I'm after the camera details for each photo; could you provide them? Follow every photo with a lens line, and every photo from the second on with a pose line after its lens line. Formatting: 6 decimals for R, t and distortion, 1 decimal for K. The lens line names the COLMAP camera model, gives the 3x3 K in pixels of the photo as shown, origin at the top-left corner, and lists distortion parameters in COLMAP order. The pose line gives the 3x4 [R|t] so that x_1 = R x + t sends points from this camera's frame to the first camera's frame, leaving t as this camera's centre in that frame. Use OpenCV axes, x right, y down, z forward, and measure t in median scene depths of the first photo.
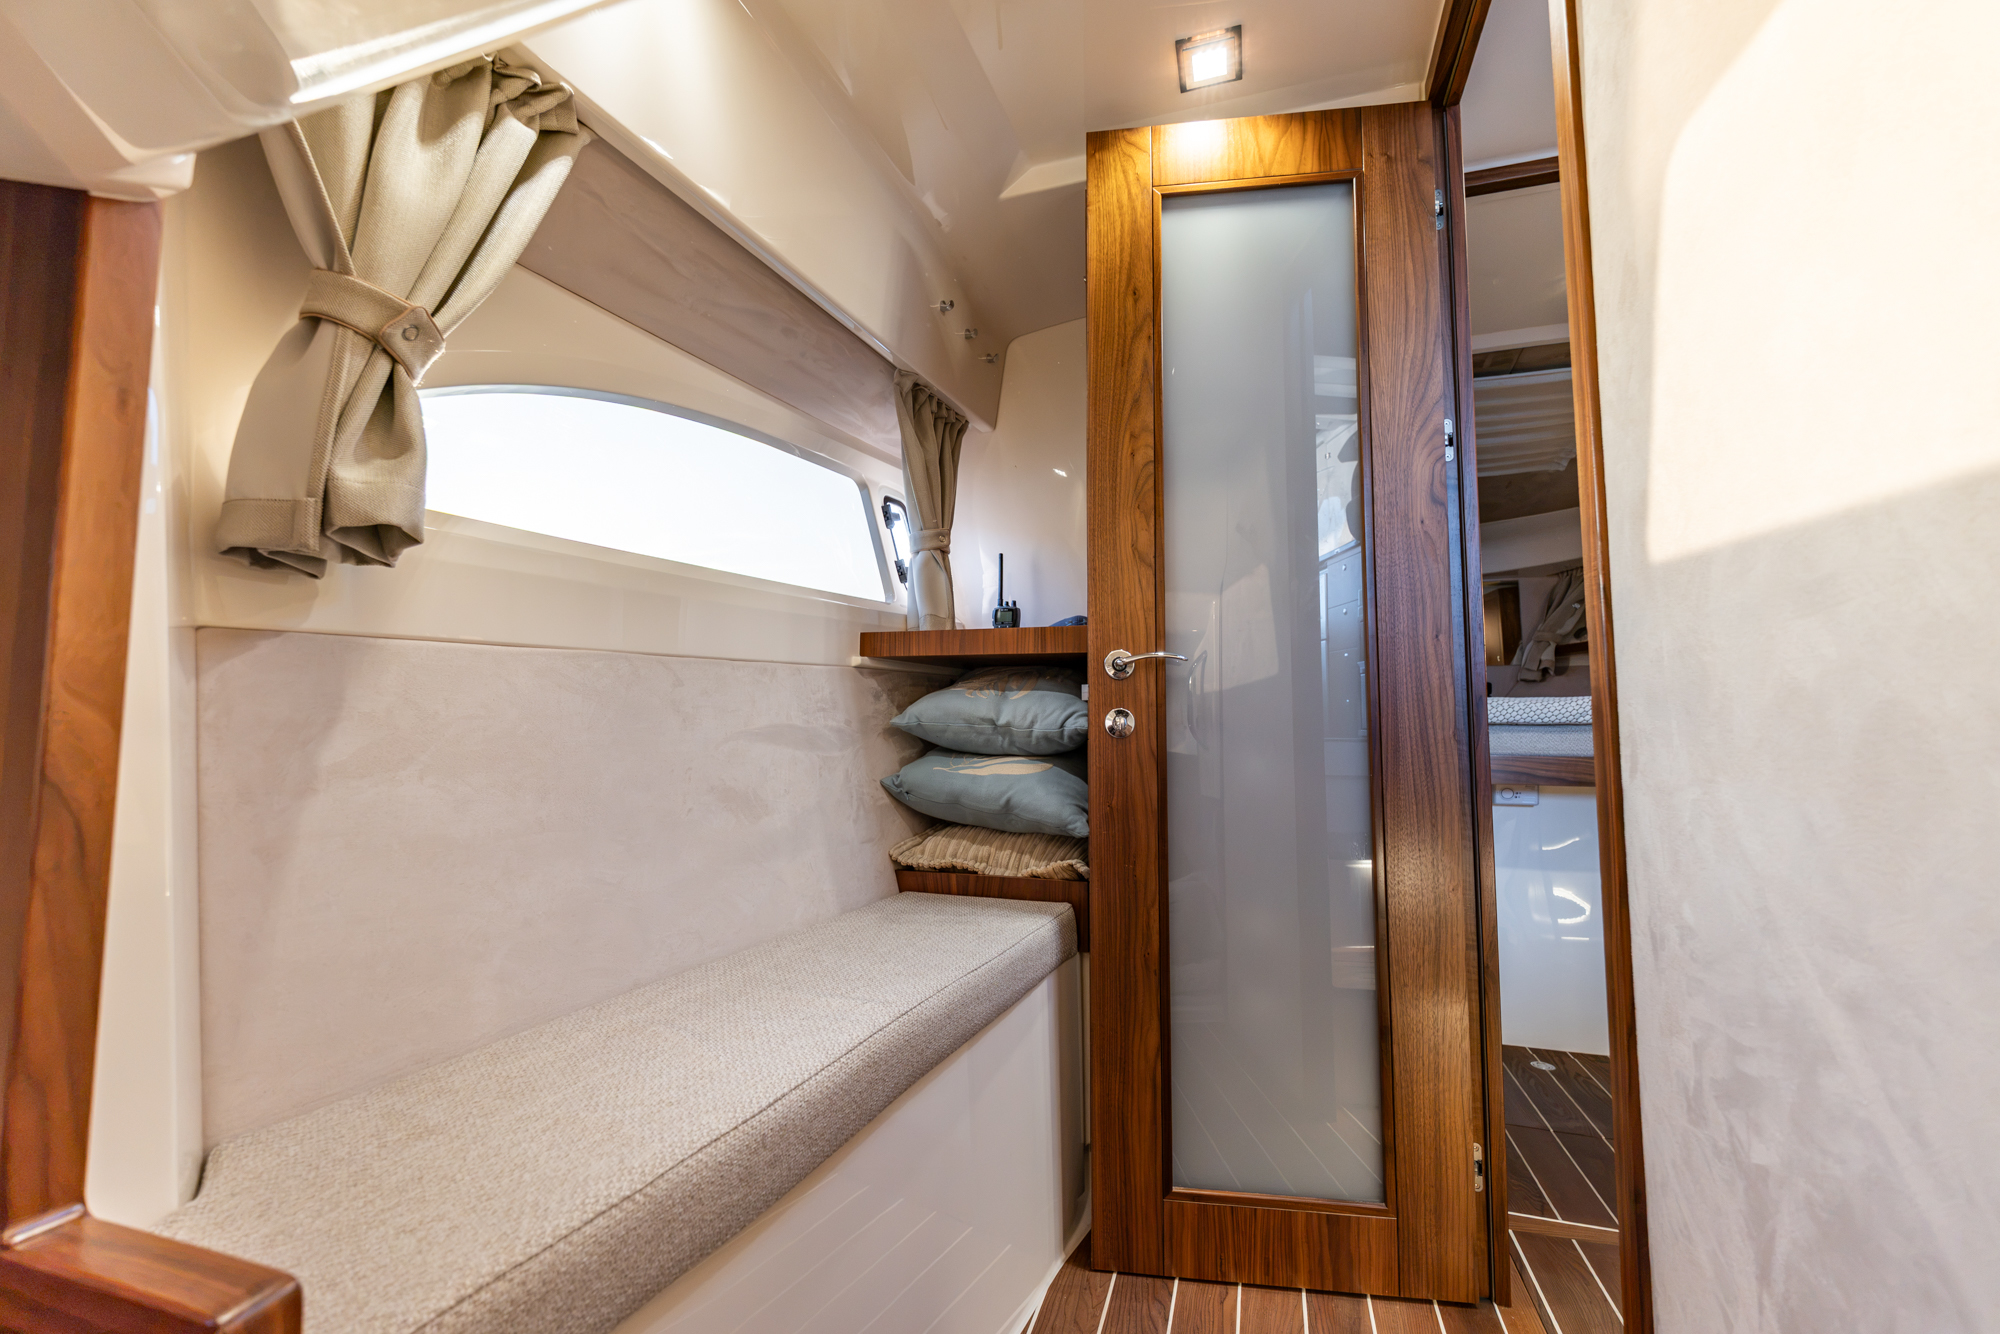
lens RADIAL K [[793.9, 0, 1011.6], [0, 793.9, 664.2], [0, 0, 1]] dist [0.015768, -0.000317]
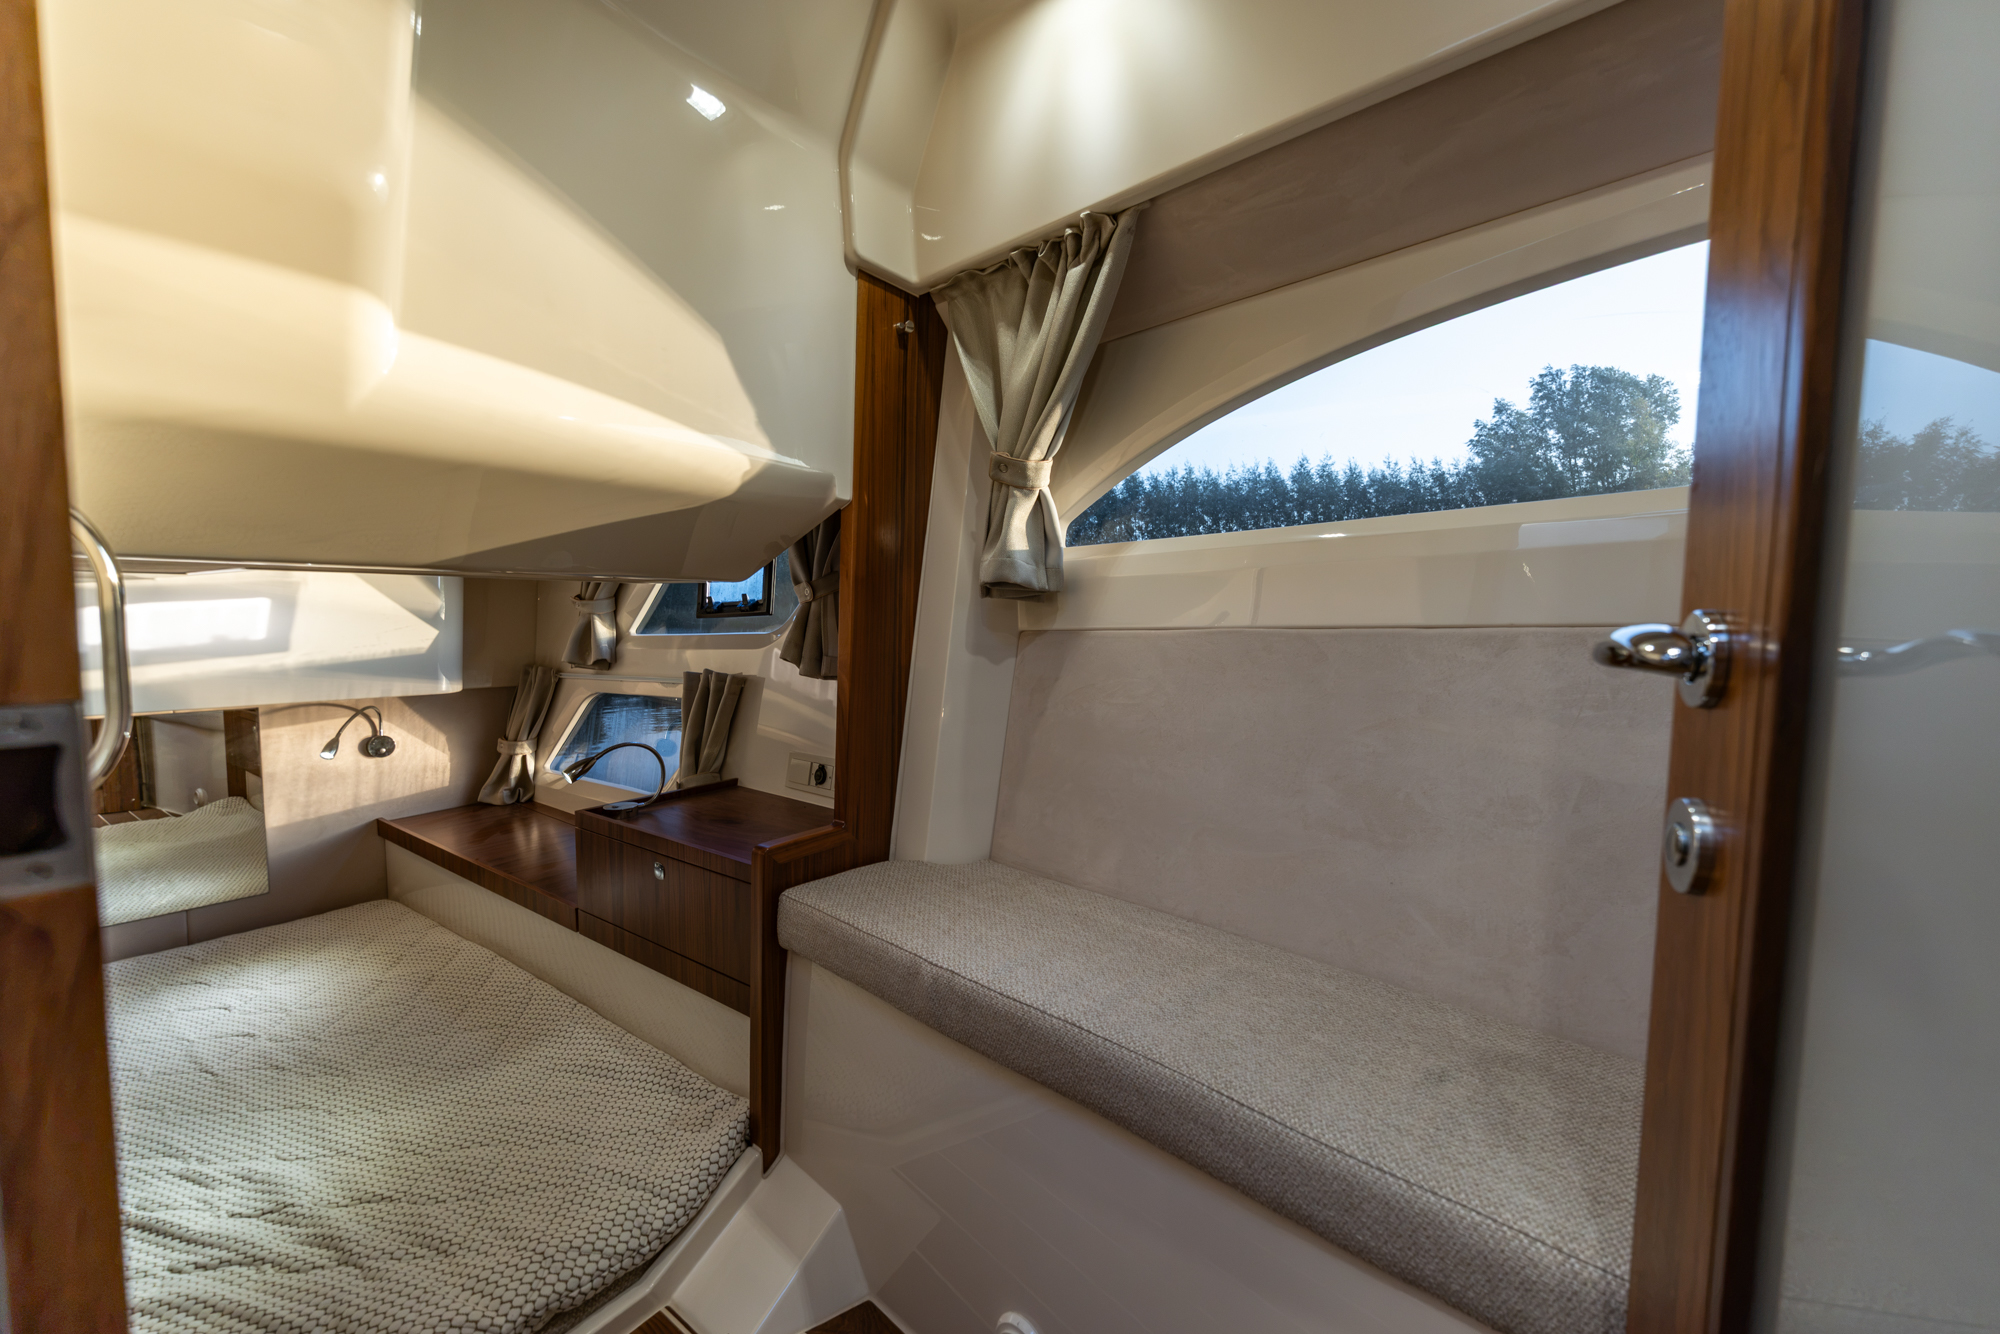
lens RADIAL K [[793.9, 0, 999.6], [0, 793.9, 672.3], [0, 0, 1]] dist [0.015768, -0.000317]
pose [[-0.334765, 0.061715, -0.940279, 0.652392], [0.056493, 0.997373, 0.045349, -0.024010], [0.940607, -0.037938, -0.337372, 1.072284]]
